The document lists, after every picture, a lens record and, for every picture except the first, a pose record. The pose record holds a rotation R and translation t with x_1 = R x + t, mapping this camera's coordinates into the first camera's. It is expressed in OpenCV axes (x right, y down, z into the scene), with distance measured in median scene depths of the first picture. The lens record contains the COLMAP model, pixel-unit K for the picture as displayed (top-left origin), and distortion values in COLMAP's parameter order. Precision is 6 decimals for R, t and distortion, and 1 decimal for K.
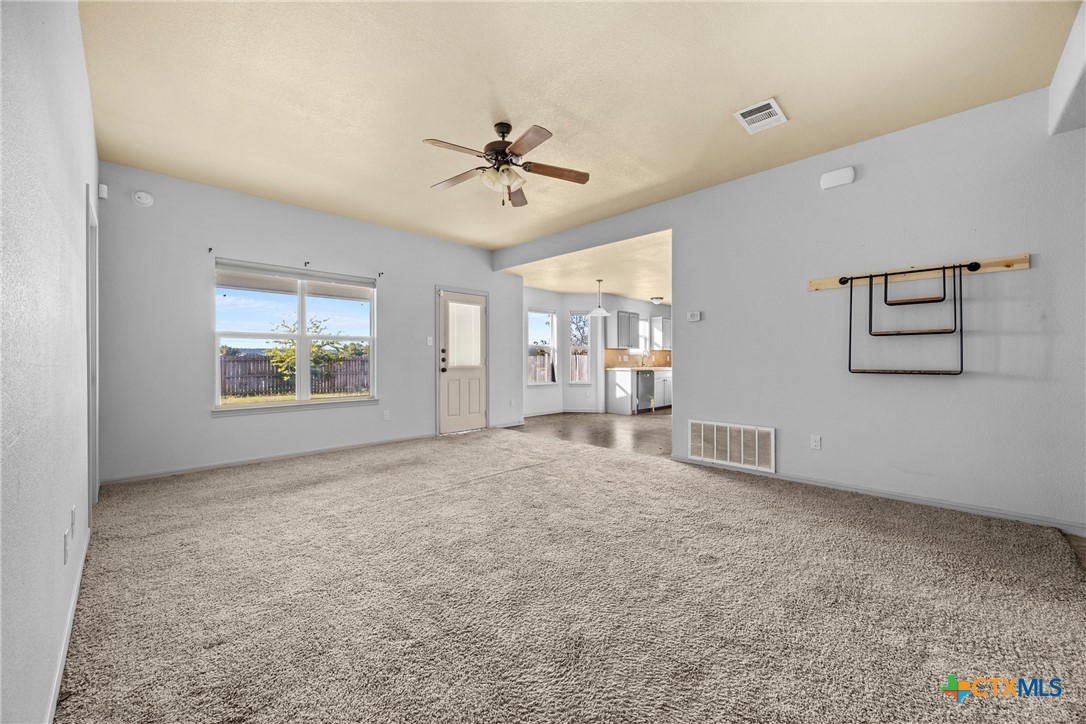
lens RADIAL K [[418.3, 0, 547.5], [0, 418.3, 362.3], [0, 0, 1]] dist [0.000171, 0.000111]
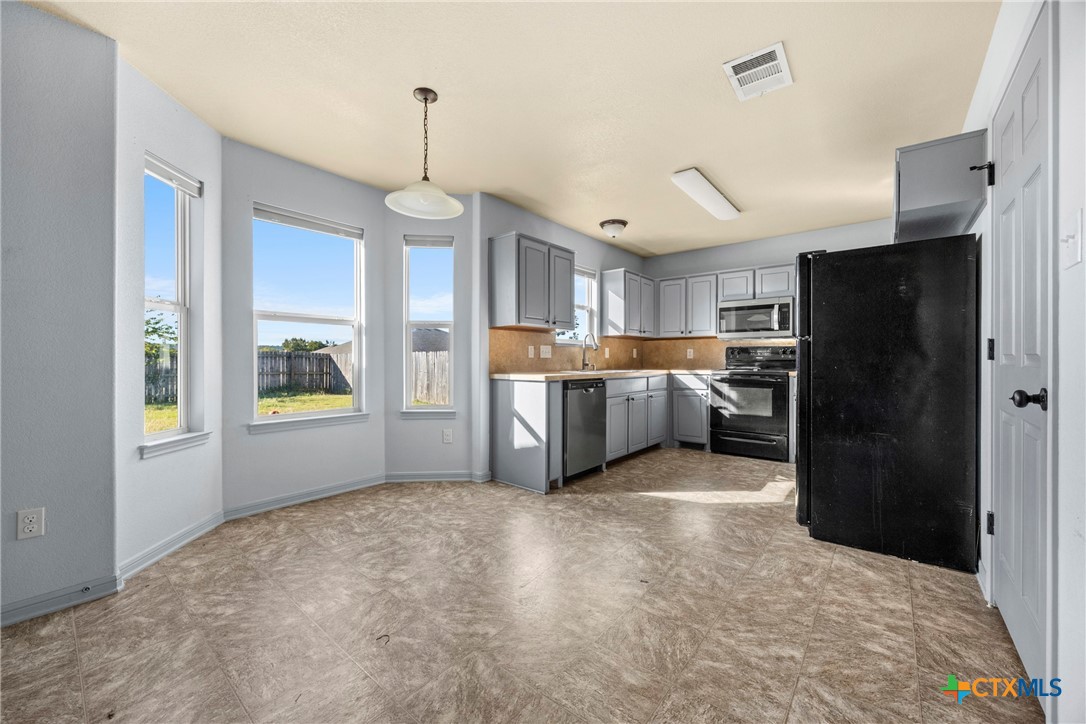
lens RADIAL K [[418.3, 0, 541.9], [0, 418.3, 360.2], [0, 0, 1]] dist [0.000171, 0.000111]
pose [[0.997002, 0.004752, 0.077234, 0.154536], [-0.004730, 0.999989, -0.000468, 0.000504], [-0.077236, 0.000101, 0.997013, 0.569163]]
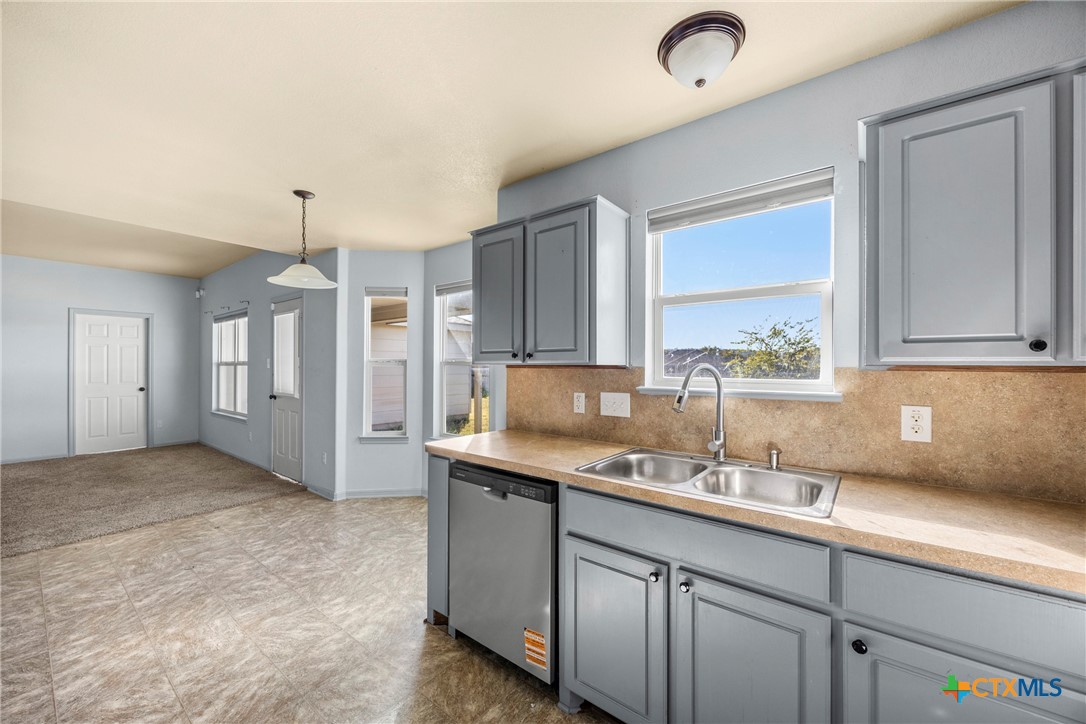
lens RADIAL K [[418.3, 0, 545.3], [0, 418.3, 361.8], [0, 0, 1]] dist [0.000171, 0.000111]
pose [[0.105959, 0.001628, -0.994369, 0.439641], [-0.001846, 0.999997, 0.001441, -0.035341], [0.994369, 0.001683, 0.105962, 0.981538]]
